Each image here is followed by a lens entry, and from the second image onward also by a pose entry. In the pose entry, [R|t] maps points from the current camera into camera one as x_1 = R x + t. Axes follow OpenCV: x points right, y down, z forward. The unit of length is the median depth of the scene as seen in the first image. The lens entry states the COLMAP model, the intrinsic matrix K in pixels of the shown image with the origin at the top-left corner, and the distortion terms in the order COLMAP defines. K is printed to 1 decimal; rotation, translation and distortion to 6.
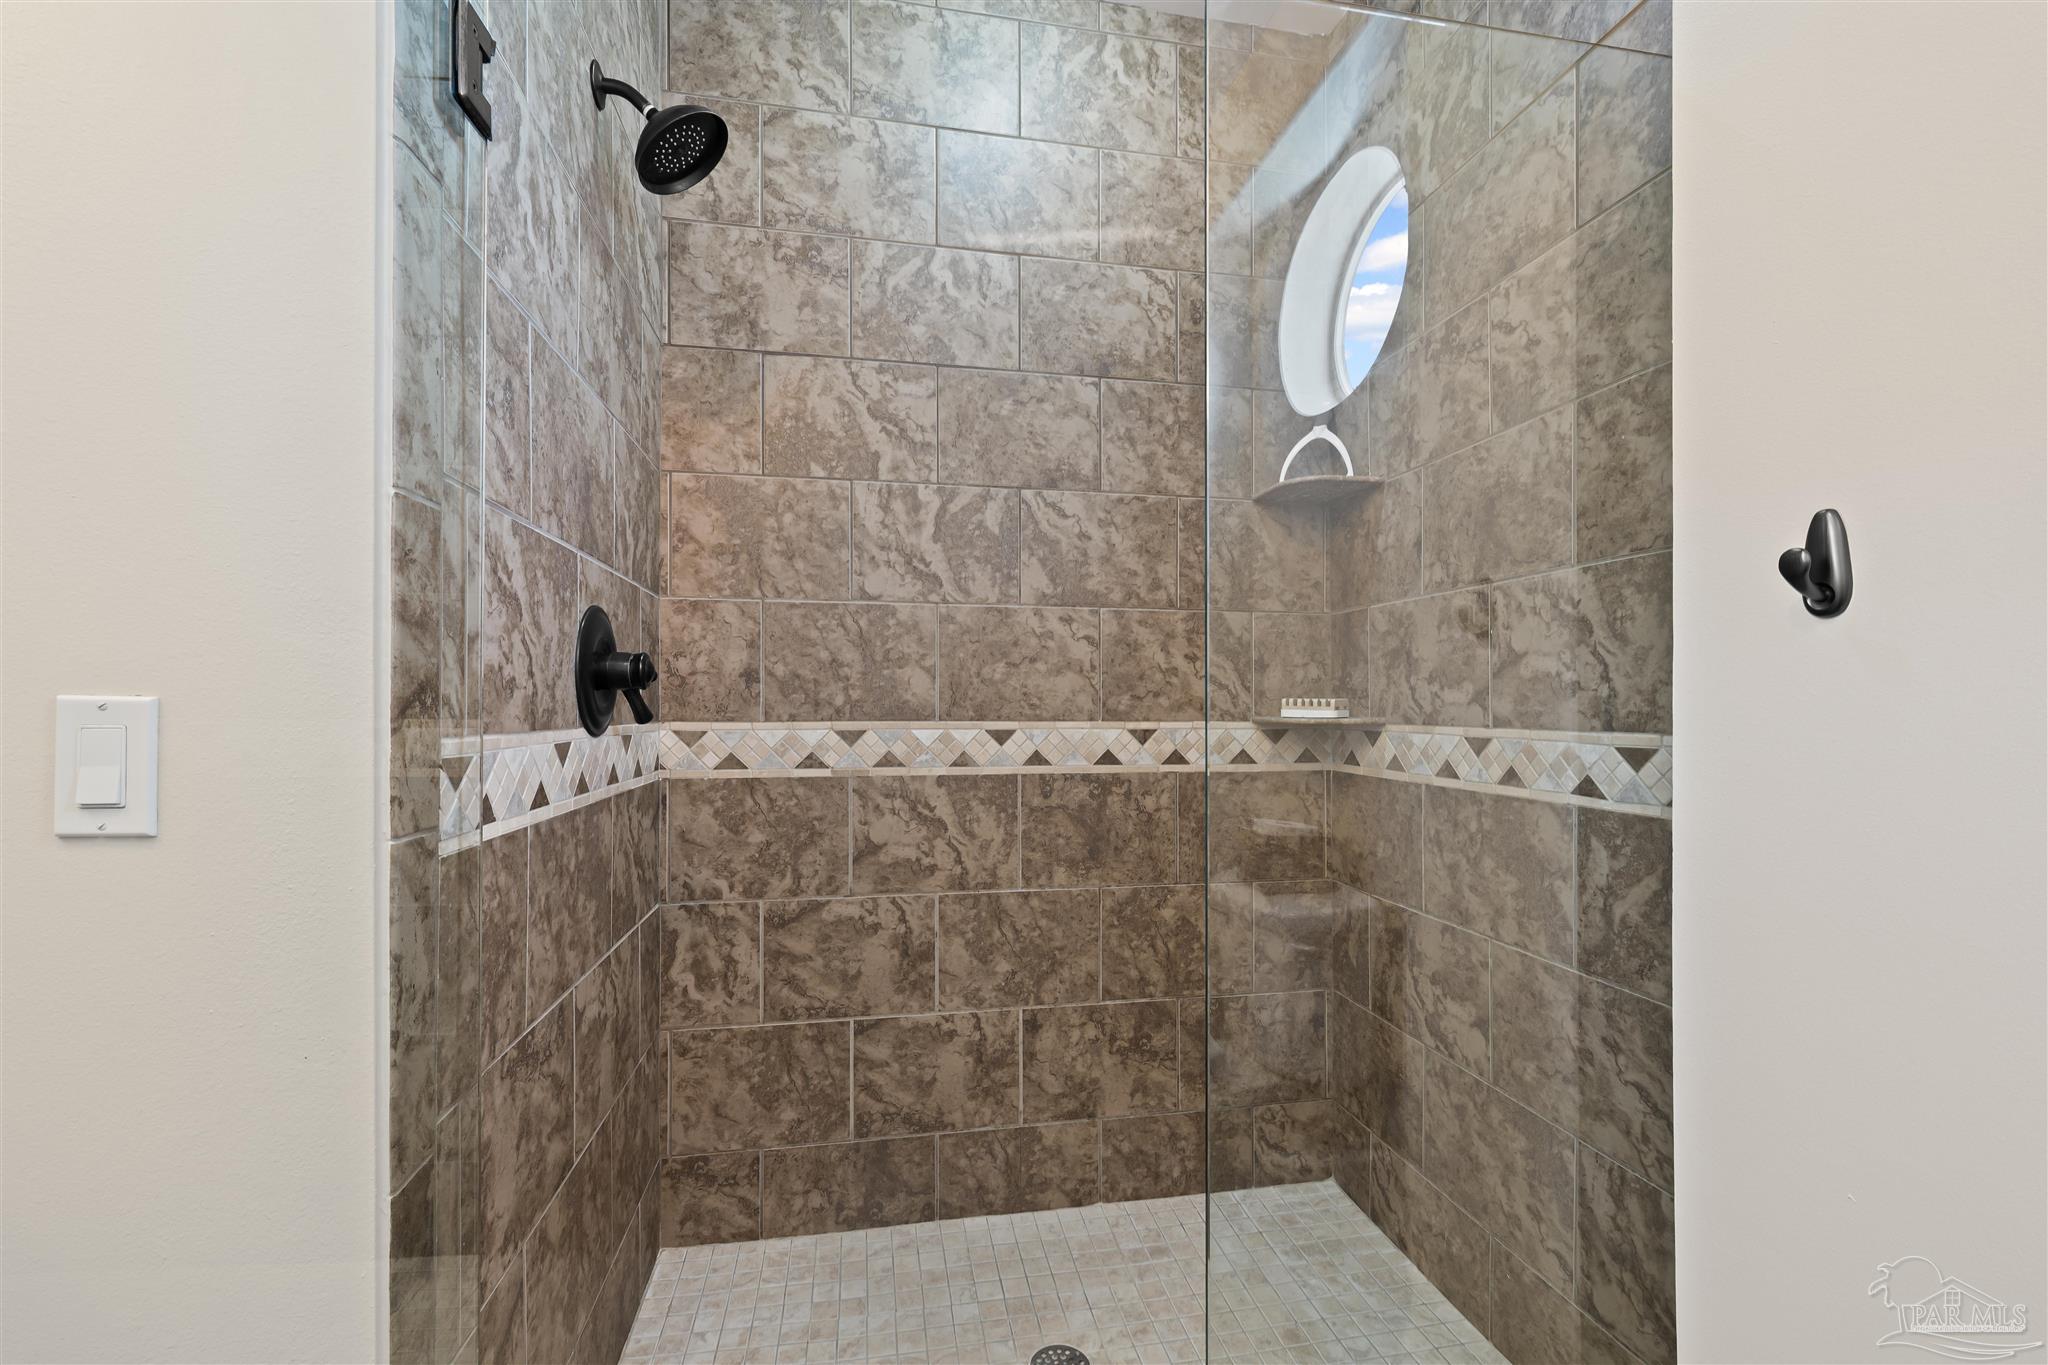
lens RADIAL K [[864.7, 0, 1017.1], [0, 864.7, 714.6], [0, 0, 1]] dist [0.000432, 0.000837]
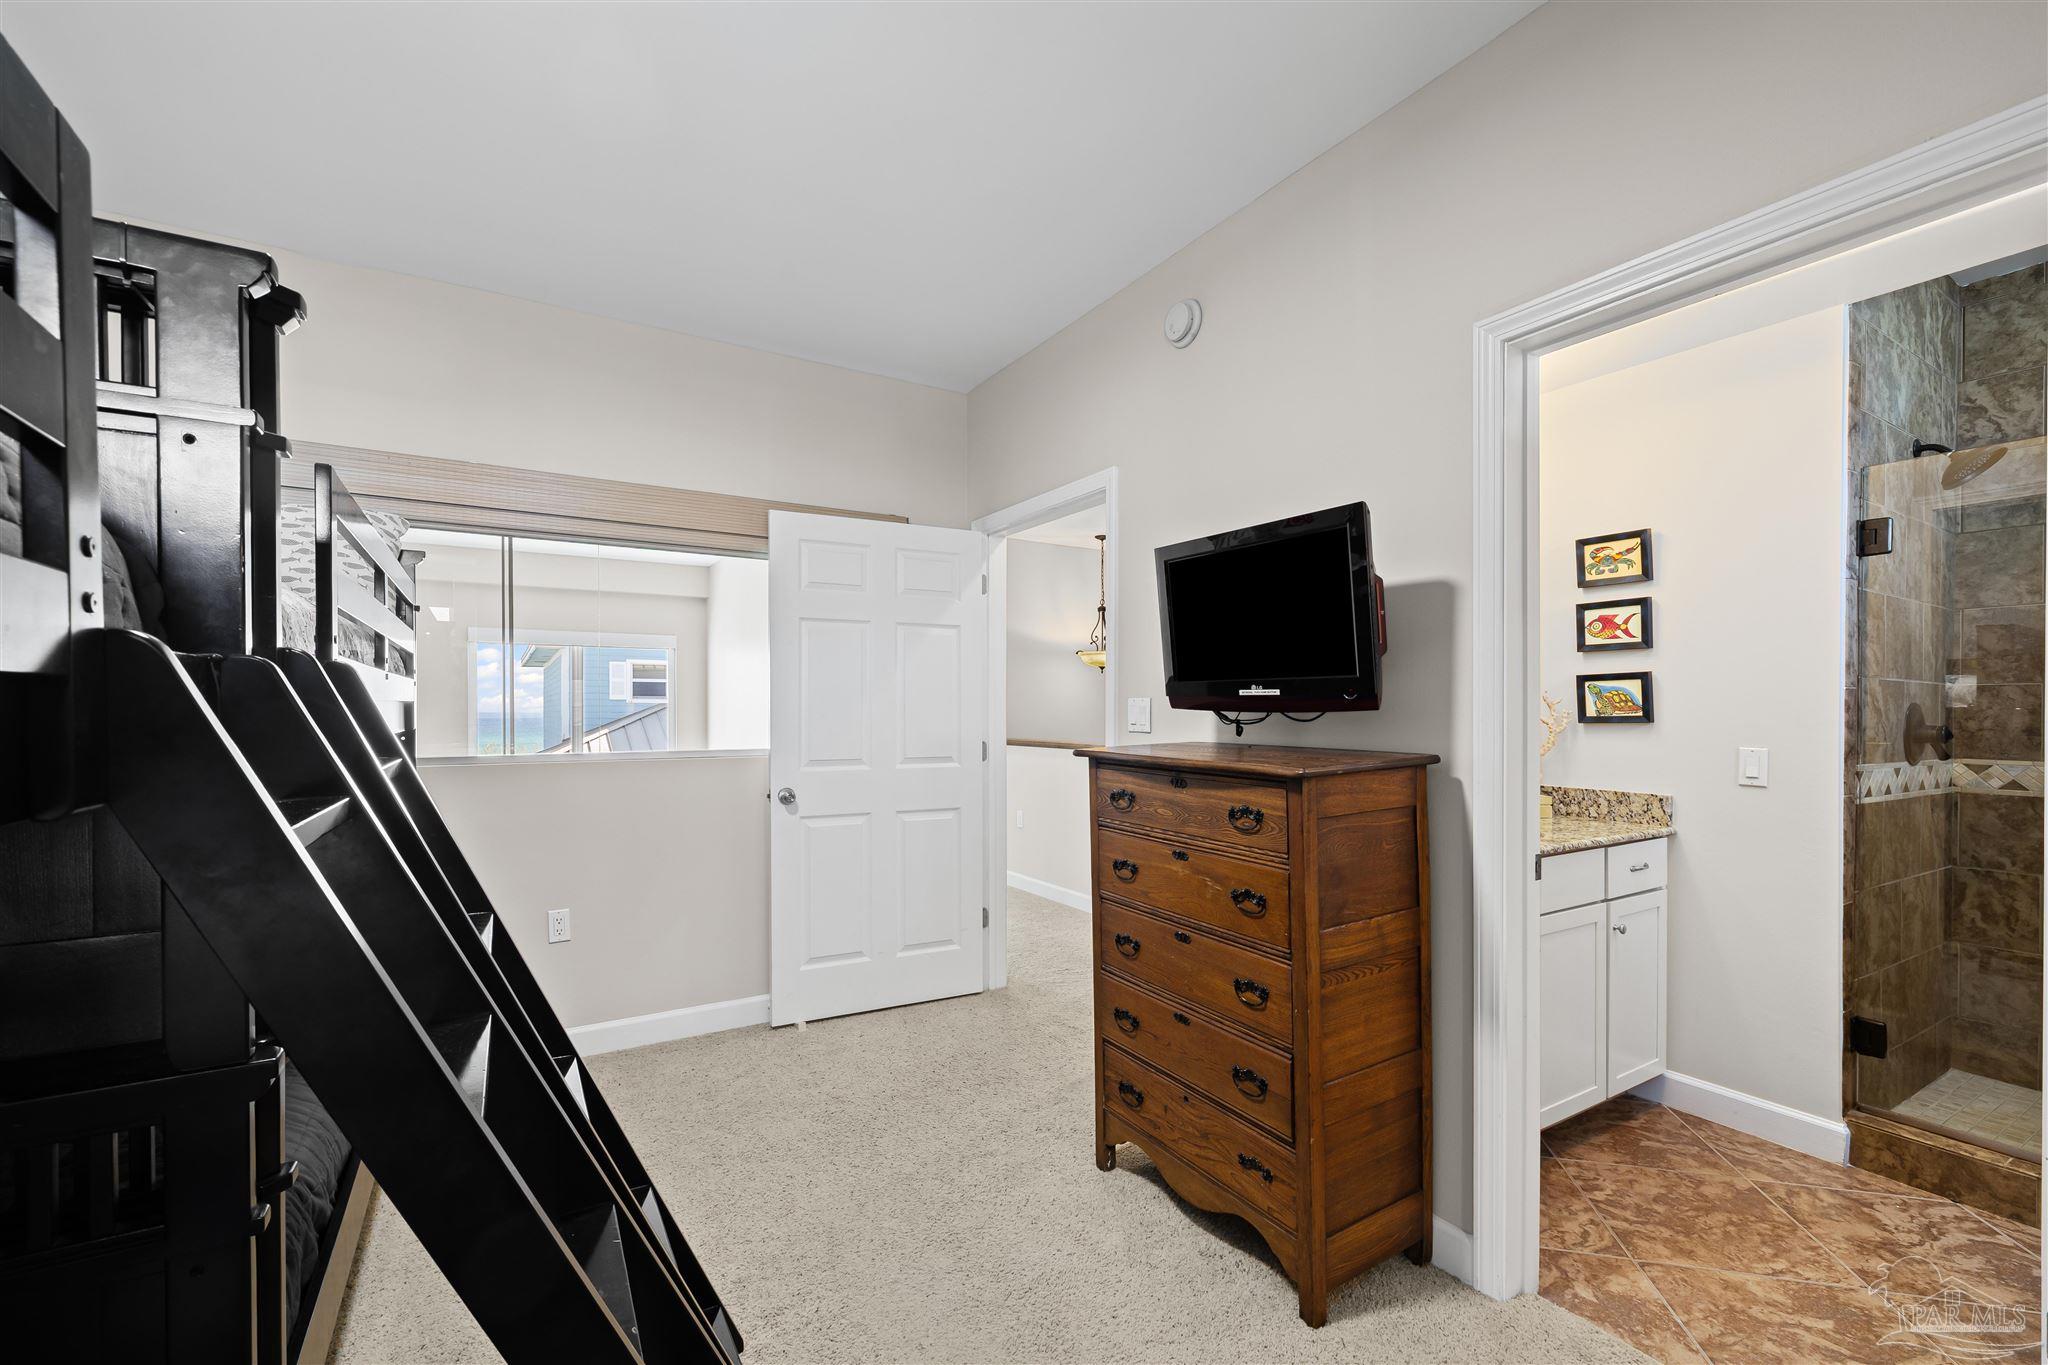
lens RADIAL K [[860.1, 0, 1014.8], [0, 860.1, 703.6], [0, 0, 1]] dist [0.006658, -0.001408]
pose [[0.358007, -0.003056, -0.933714, 0.493044], [-0.018372, 0.999778, -0.010316, -0.045296], [0.933538, 0.020847, 0.357871, -1.275636]]
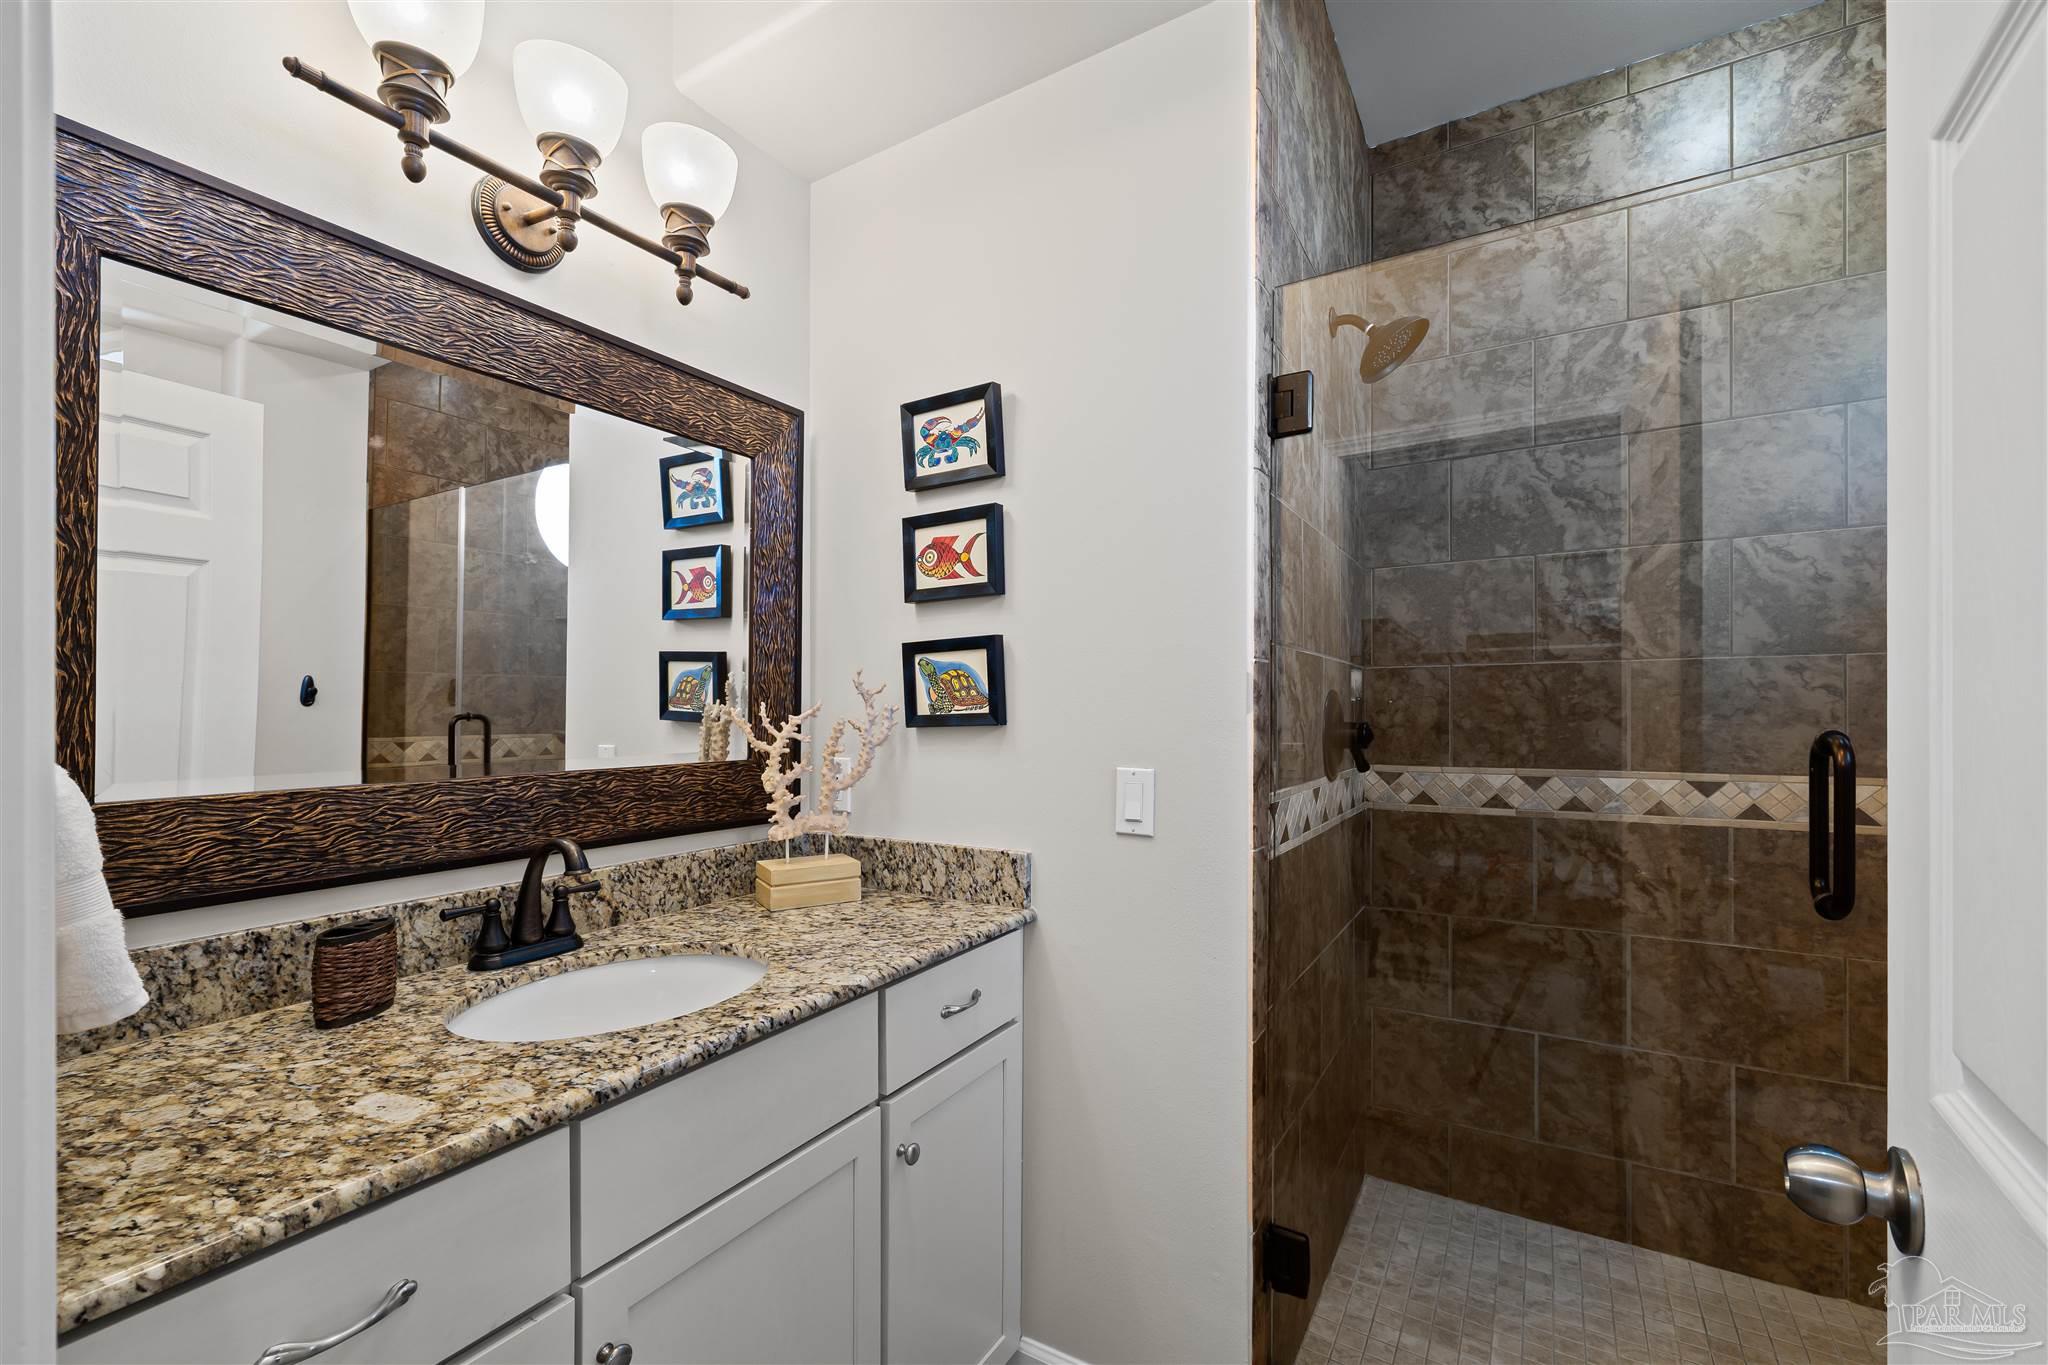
lens RADIAL K [[864.7, 0, 1013.2], [0, 864.7, 713.3], [0, 0, 1]] dist [0.000432, 0.000837]
pose [[0.749009, -0.001753, -0.662557, 0.046041], [-0.003766, 0.999969, -0.006903, -0.054335], [0.662549, 0.007666, 0.748980, -0.300556]]
